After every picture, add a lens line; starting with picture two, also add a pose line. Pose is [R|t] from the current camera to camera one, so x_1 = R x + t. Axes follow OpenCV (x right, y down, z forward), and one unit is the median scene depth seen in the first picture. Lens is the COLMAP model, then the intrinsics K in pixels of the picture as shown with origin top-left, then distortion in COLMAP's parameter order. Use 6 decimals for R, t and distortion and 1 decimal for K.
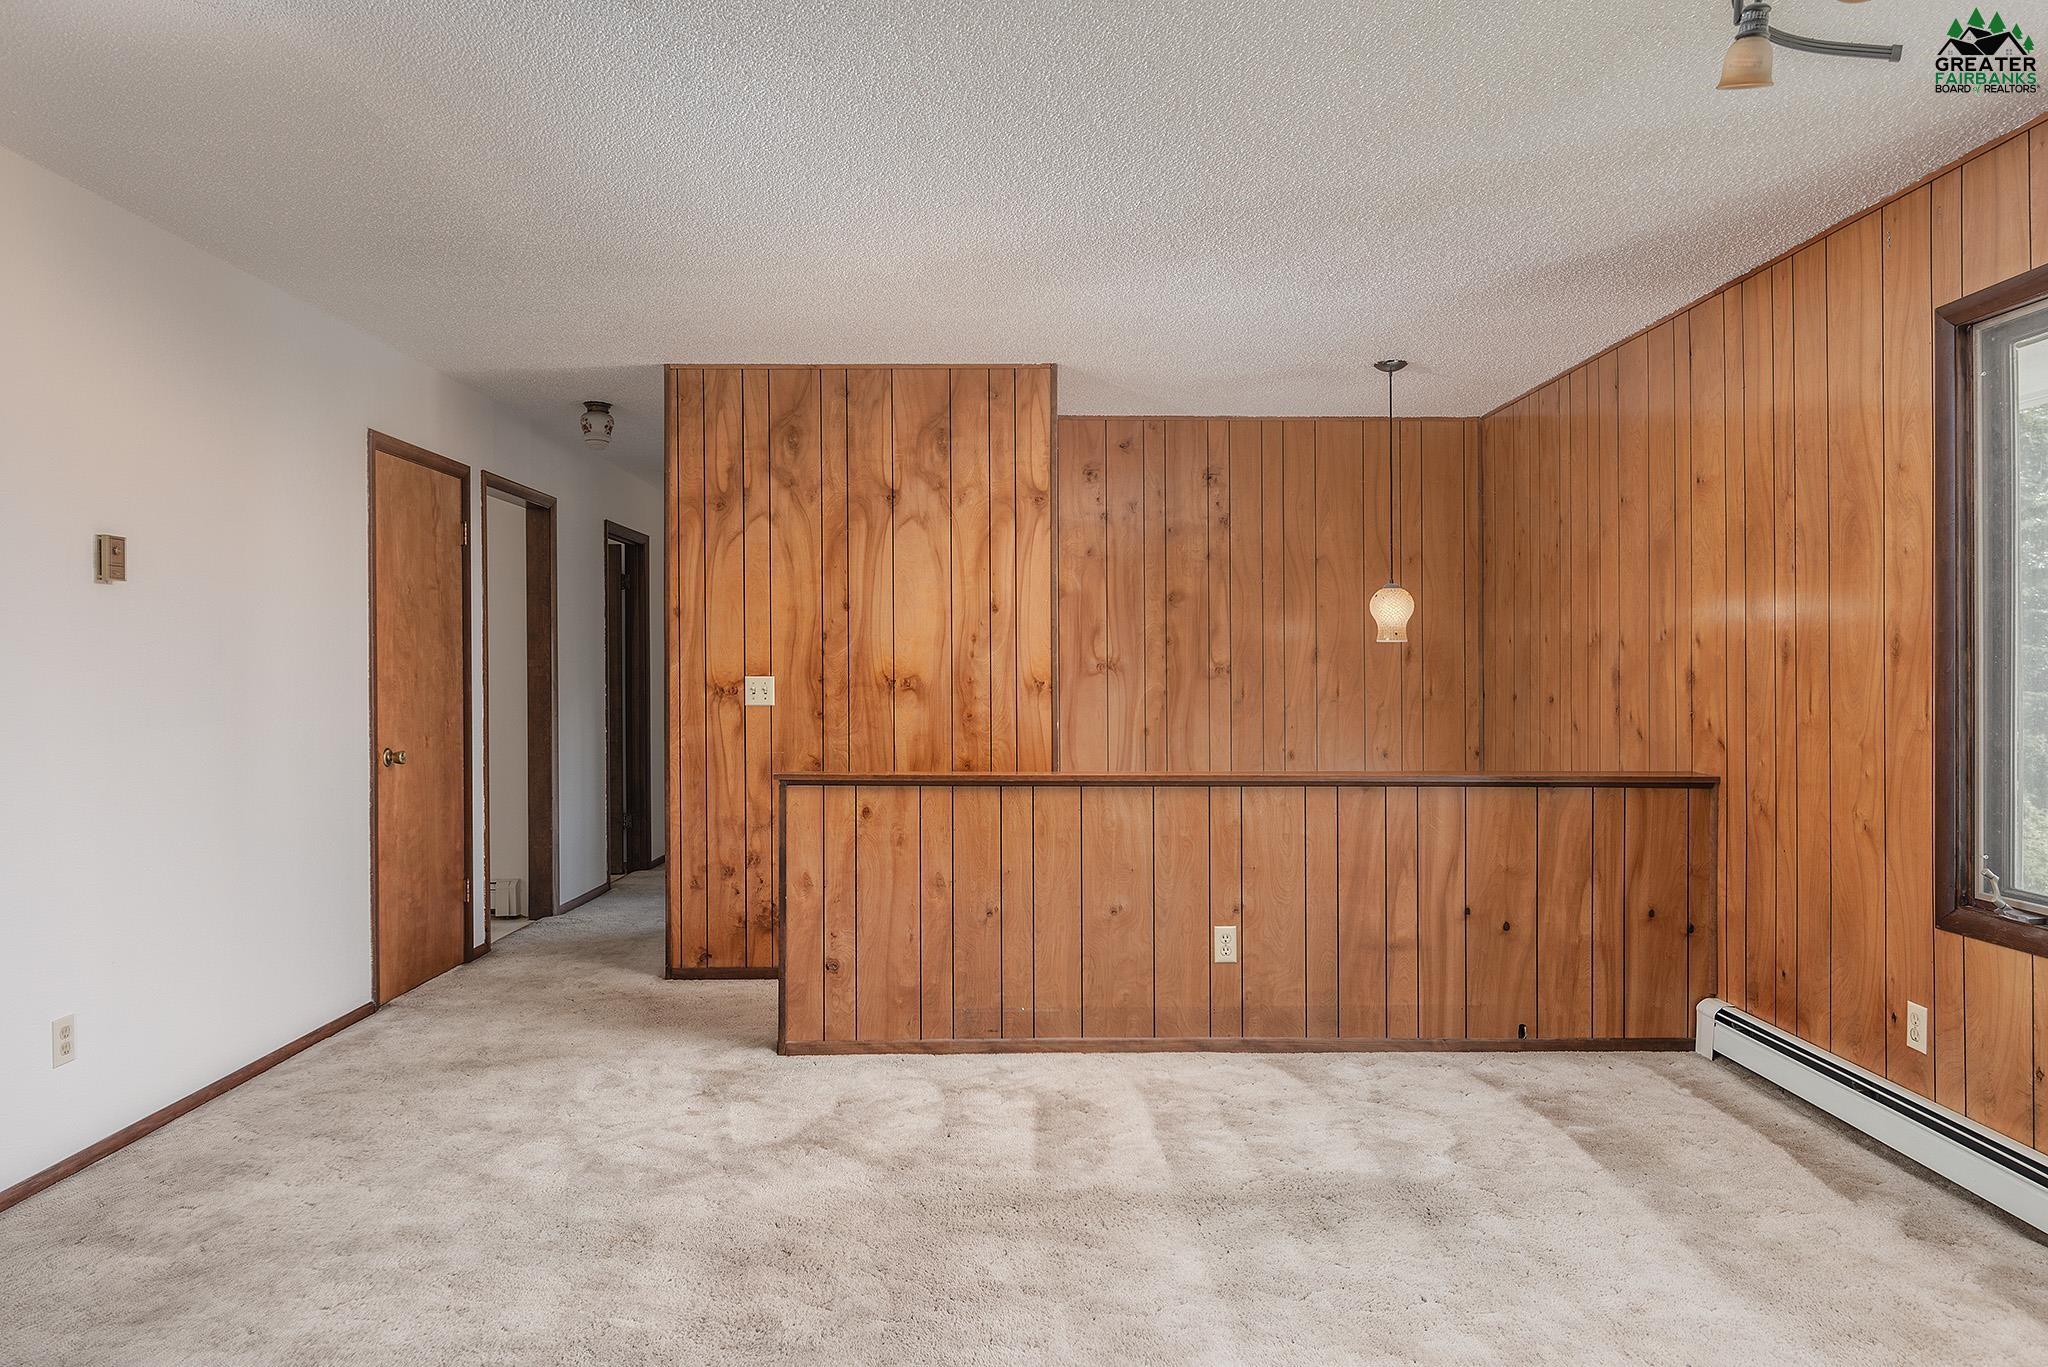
lens RADIAL K [[1283.0, 0, 1025.7], [0, 1283.0, 679.1], [0, 0, 1]] dist [-0.006677, 0.001858]
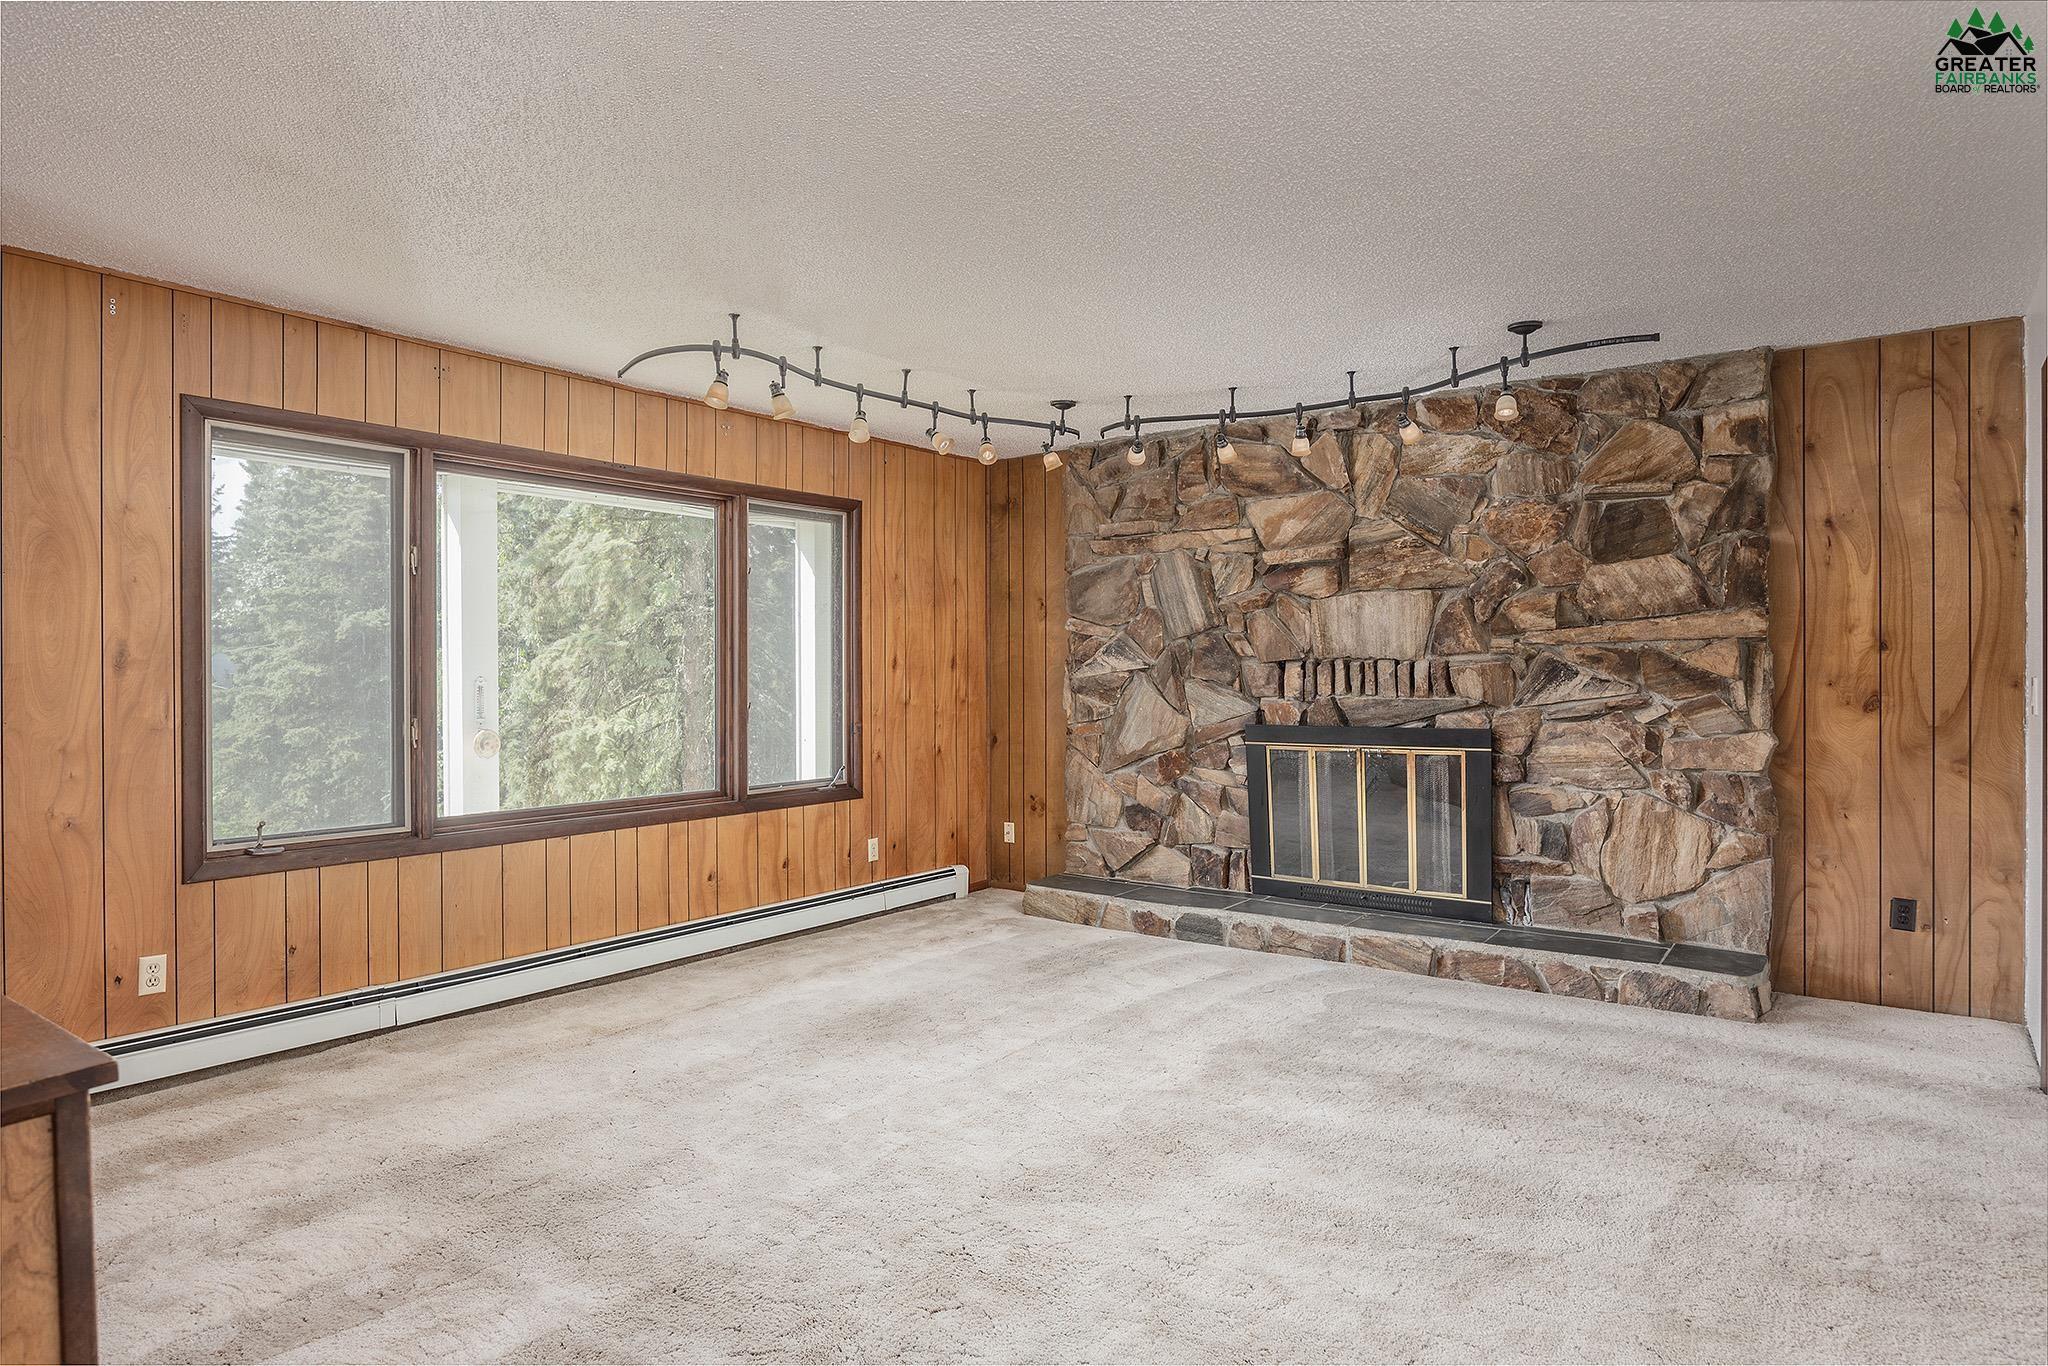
lens RADIAL K [[1186.5, 0, 1023.2], [0, 1186.5, 678.2], [0, 0, 1]] dist [-0.017044, 0.000005]
pose [[-0.788837, 0.001570, 0.614601, -0.443620], [0.008423, 0.999930, 0.008257, -0.007659], [-0.614545, 0.011690, -0.788795, 0.950569]]
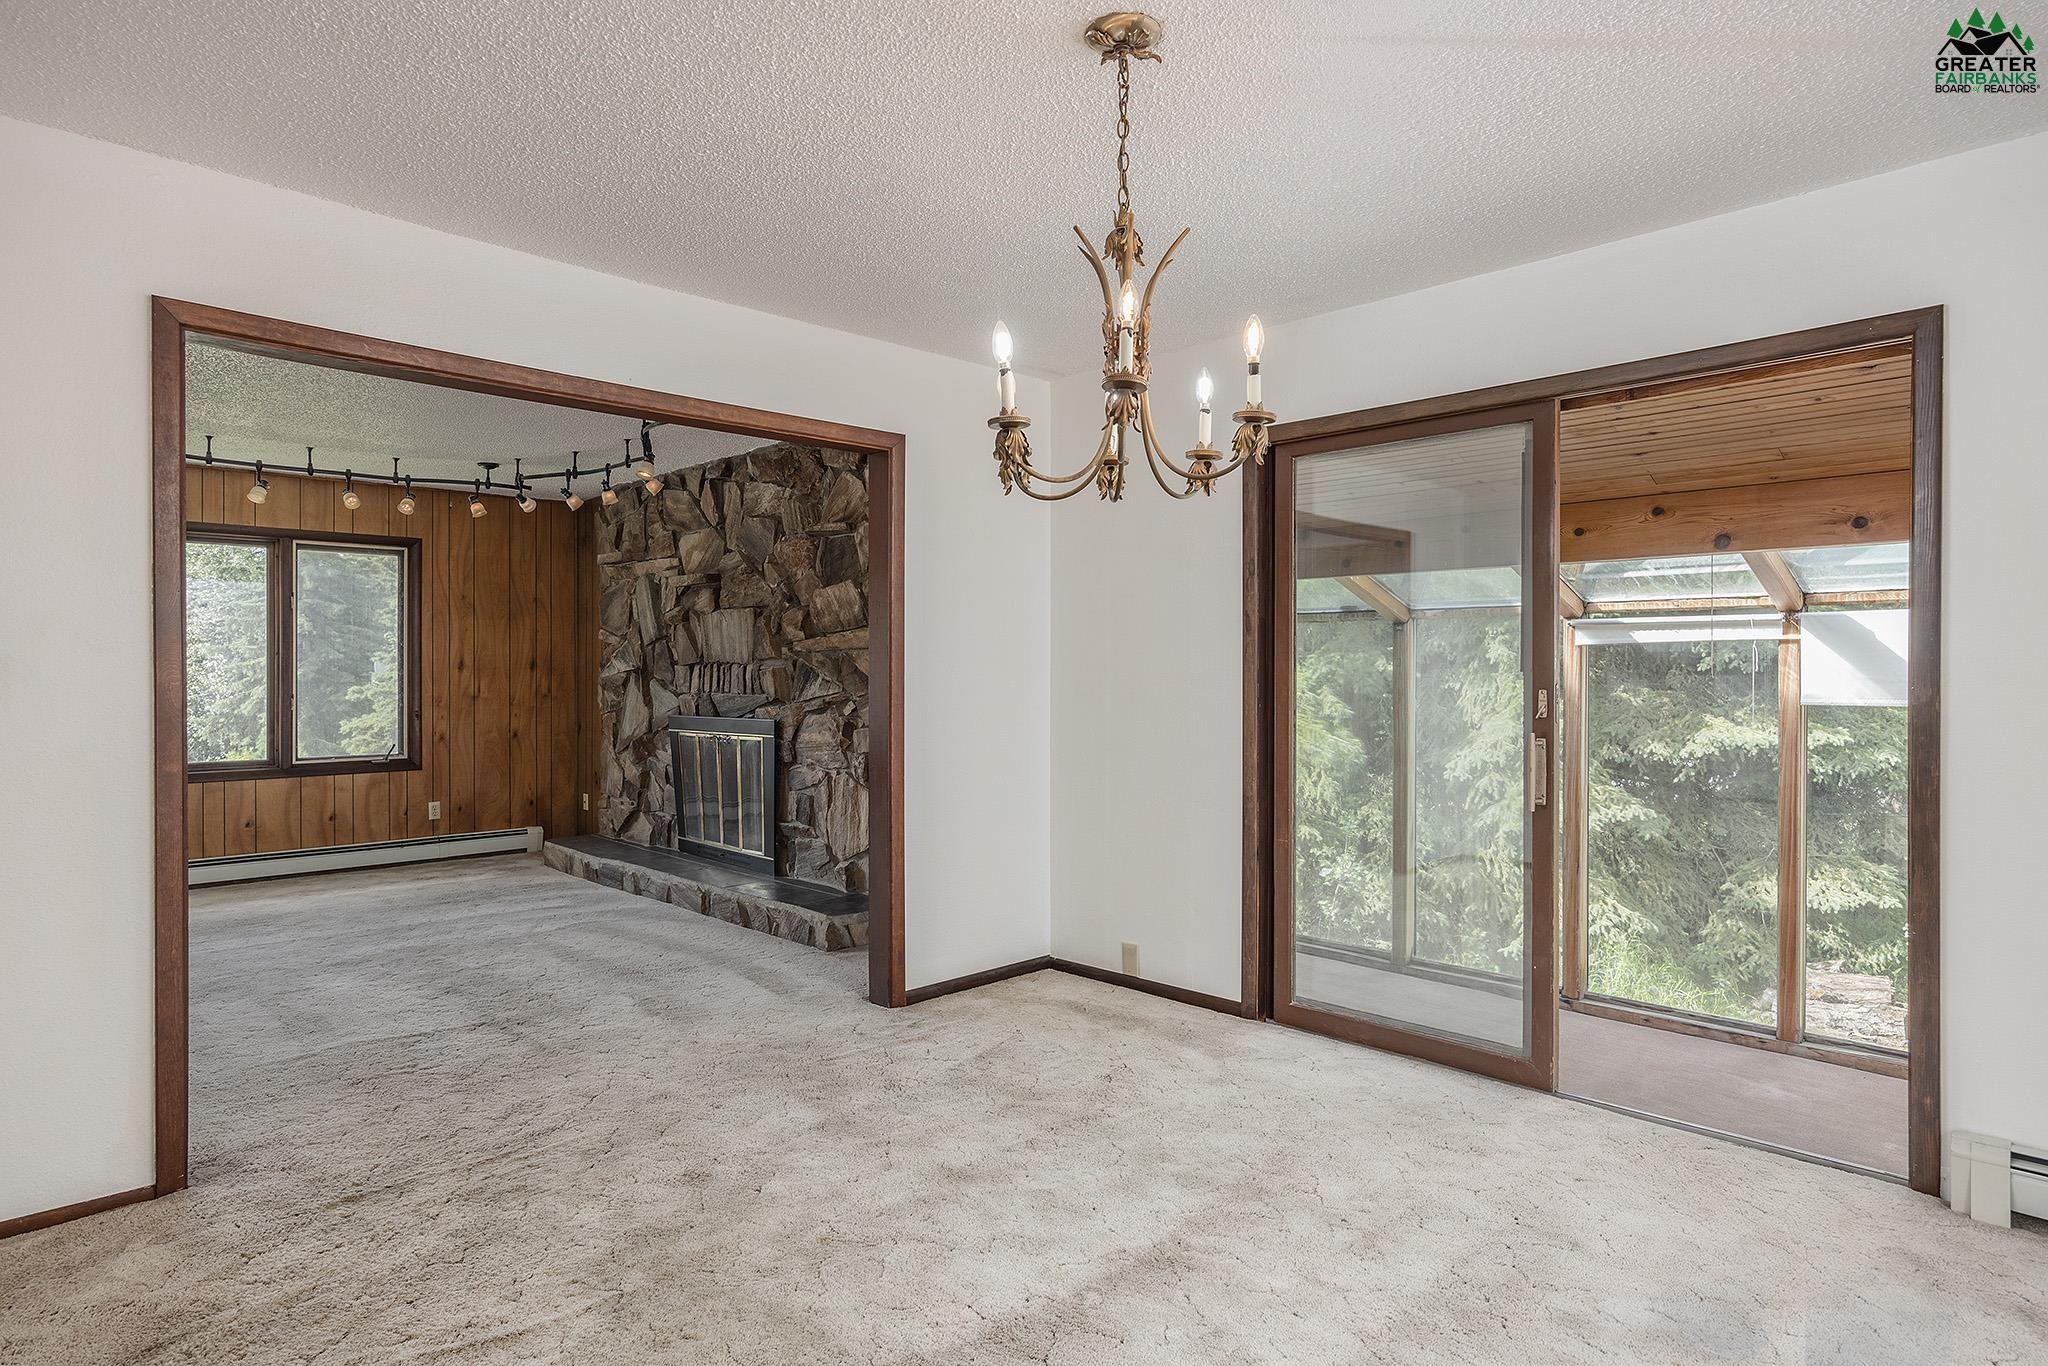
lens RADIAL K [[1144.8, 0, 1021.1], [0, 1144.8, 682.0], [0, 0, 1]] dist [0.001397, 0.000040]
pose [[-0.684203, -0.004259, 0.729279, -1.255745], [0.003762, 0.999949, 0.009369, -0.002840], [-0.729282, 0.009153, -0.684152, 0.525079]]
